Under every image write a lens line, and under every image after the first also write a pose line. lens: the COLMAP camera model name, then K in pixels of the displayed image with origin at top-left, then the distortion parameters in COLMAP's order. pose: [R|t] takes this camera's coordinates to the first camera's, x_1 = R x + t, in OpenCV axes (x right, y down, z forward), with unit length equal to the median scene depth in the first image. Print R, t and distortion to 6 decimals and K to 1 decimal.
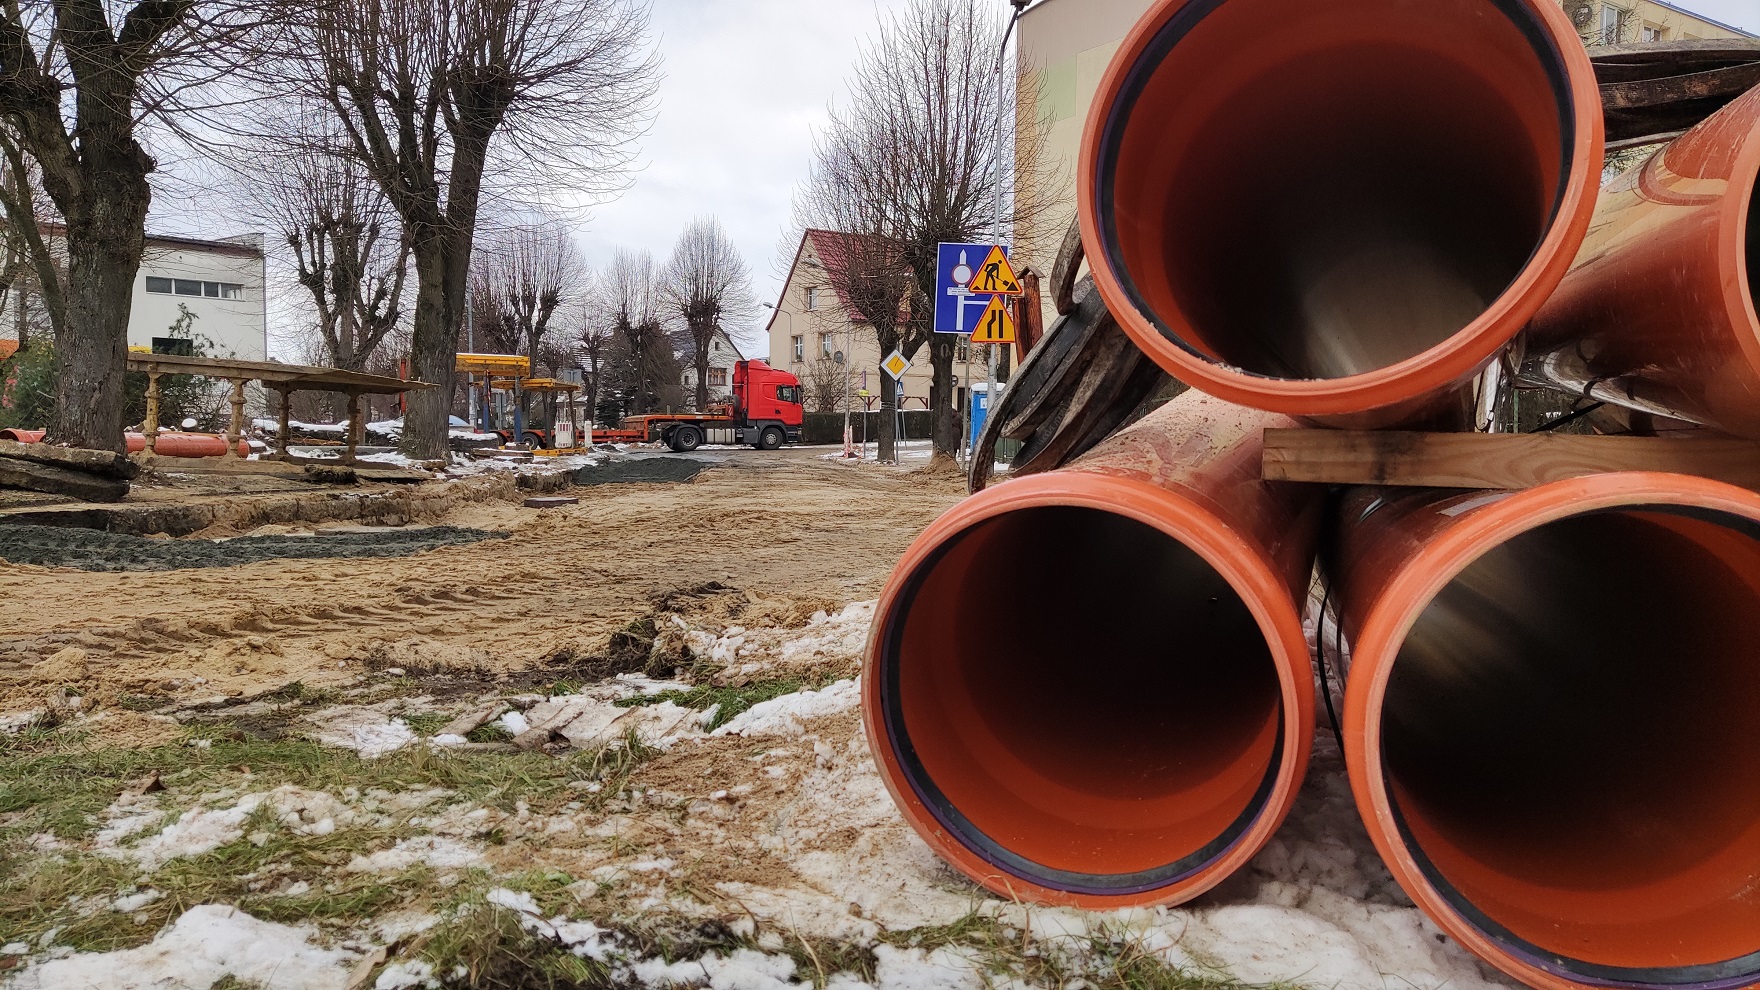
lens RADIAL K [[1293.0, 0, 882.1], [0, 1293.0, 501.4], [0, 0, 1]] dist [0.114106, -0.137988]
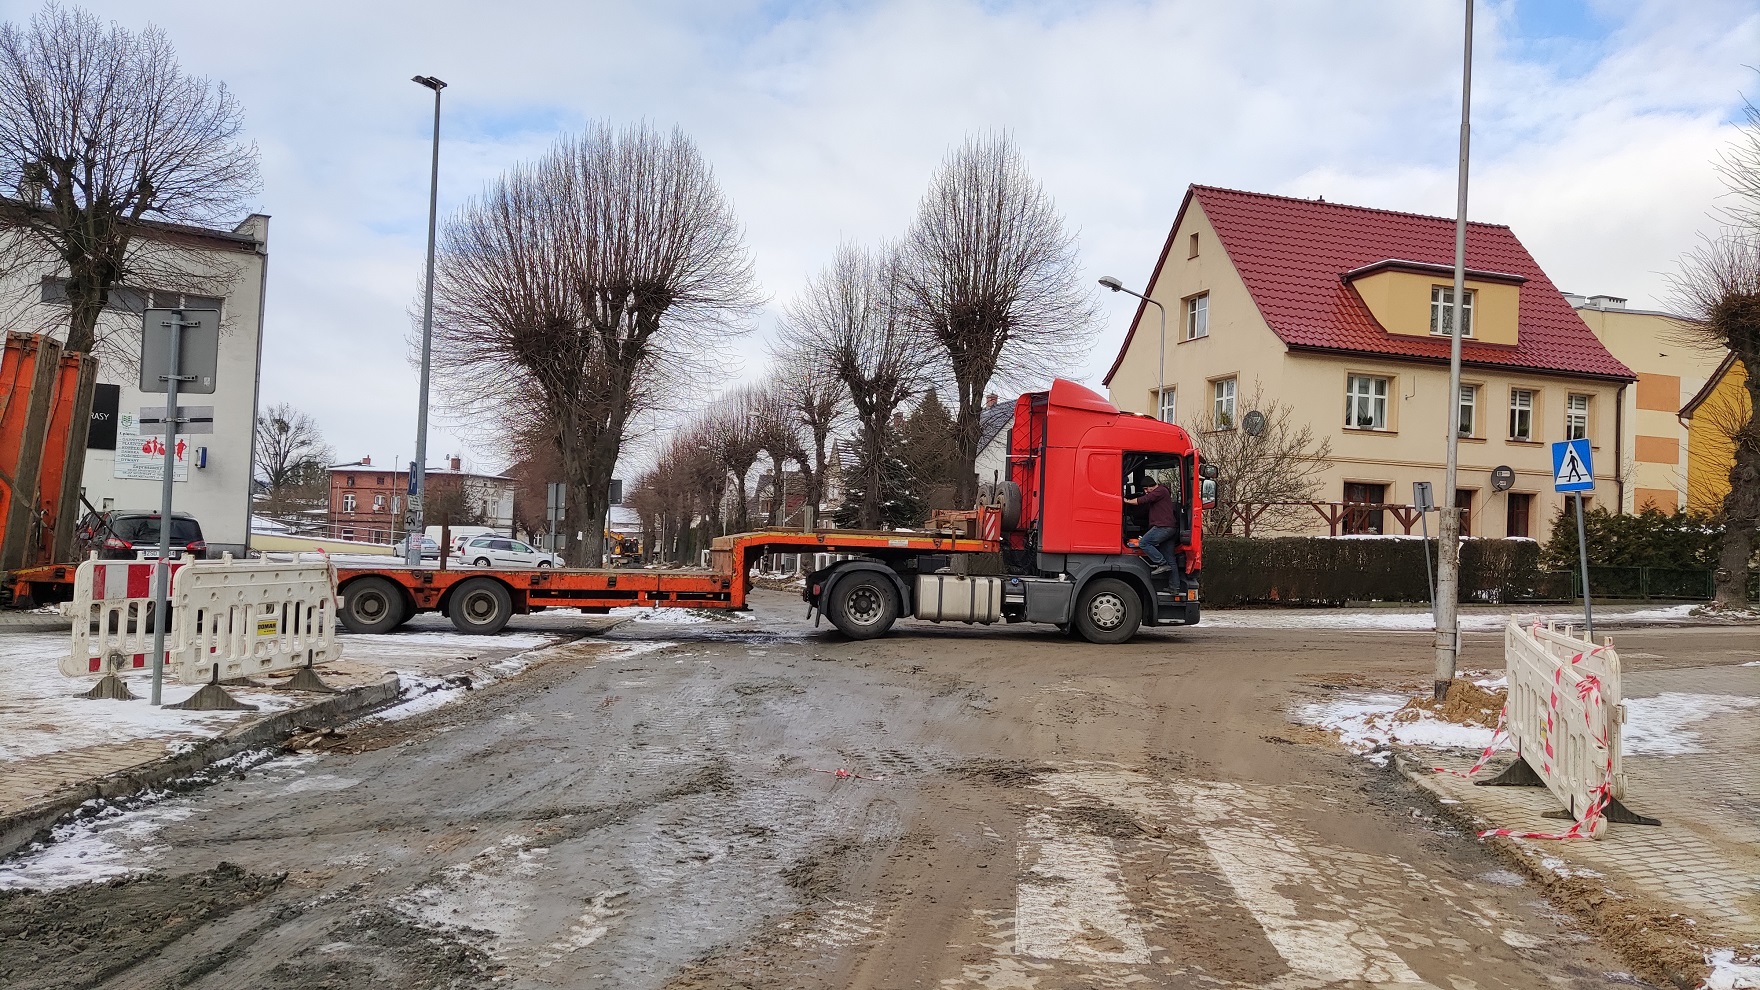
lens RADIAL K [[1293.0, 0, 882.1], [0, 1293.0, 501.4], [0, 0, 1]] dist [0.114106, -0.137988]
pose [[0.966247, 0.017897, -0.256994, -0.047732], [-0.041332, 0.995431, -0.086077, -0.038660], [0.254279, 0.093794, 0.962572, 0.560287]]
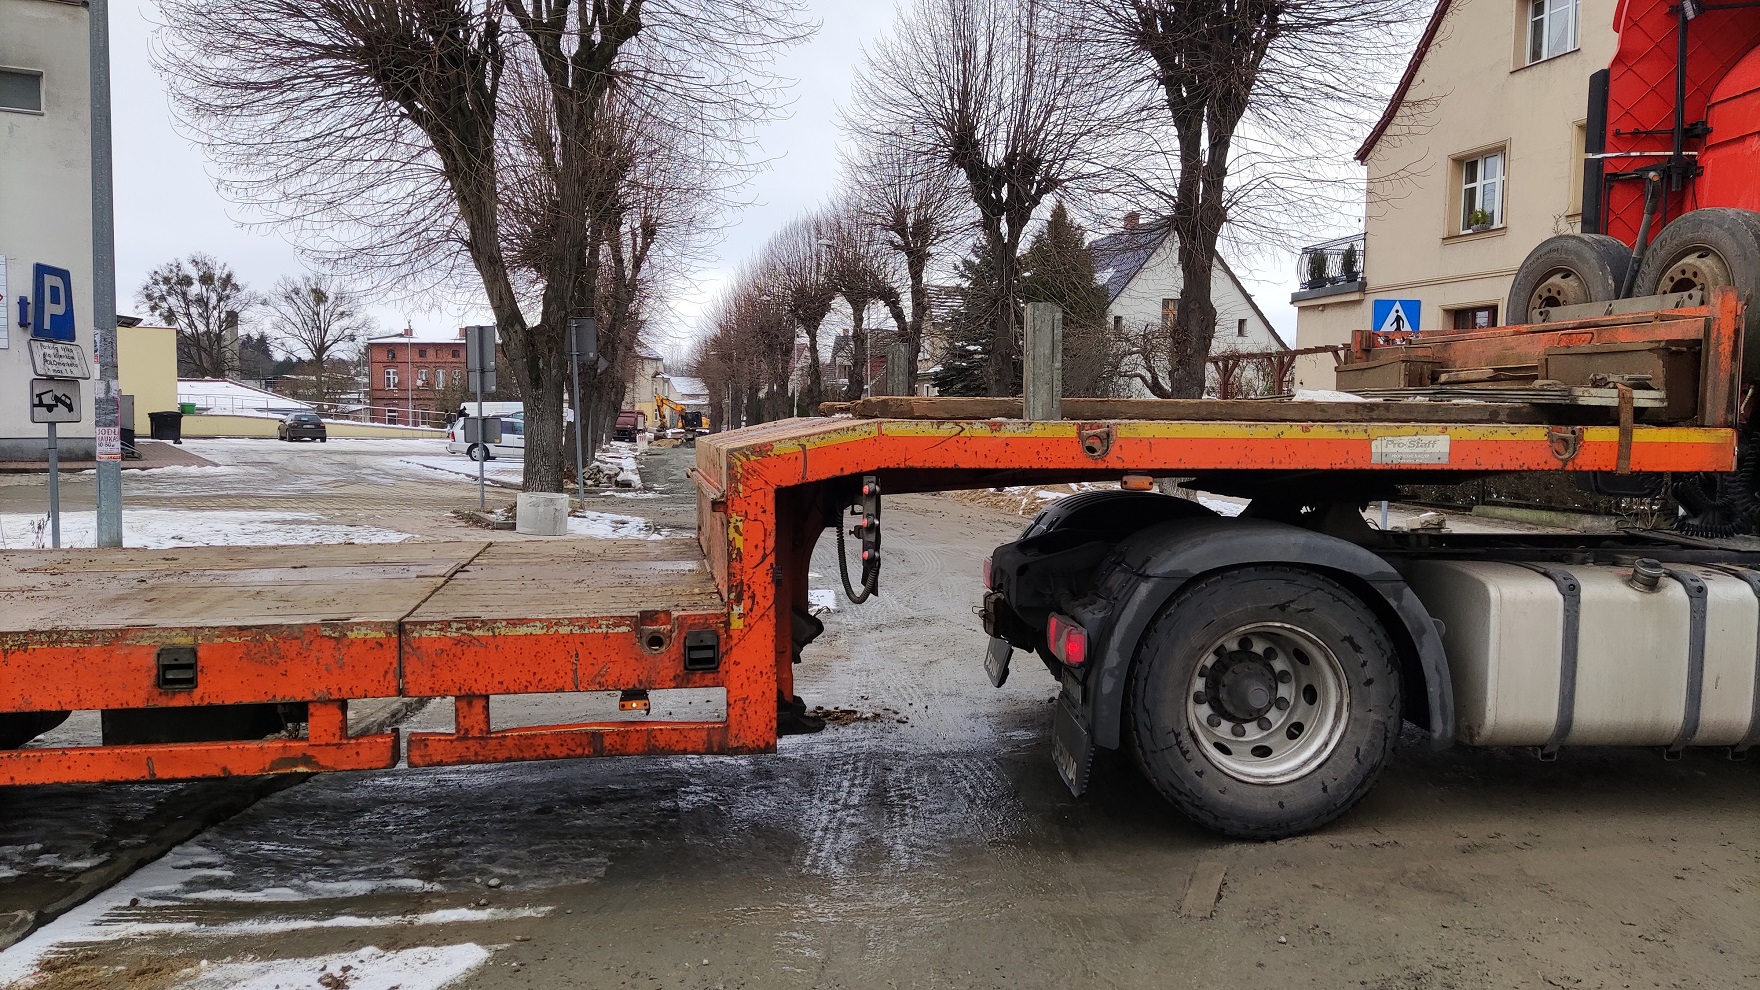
lens RADIAL K [[1293.0, 0, 882.1], [0, 1293.0, 501.4], [0, 0, 1]] dist [0.114106, -0.137988]
pose [[0.949575, 0.023891, -0.312629, -0.122495], [-0.018727, 0.999634, 0.019513, -0.052385], [0.312981, -0.012674, 0.949675, 0.762171]]
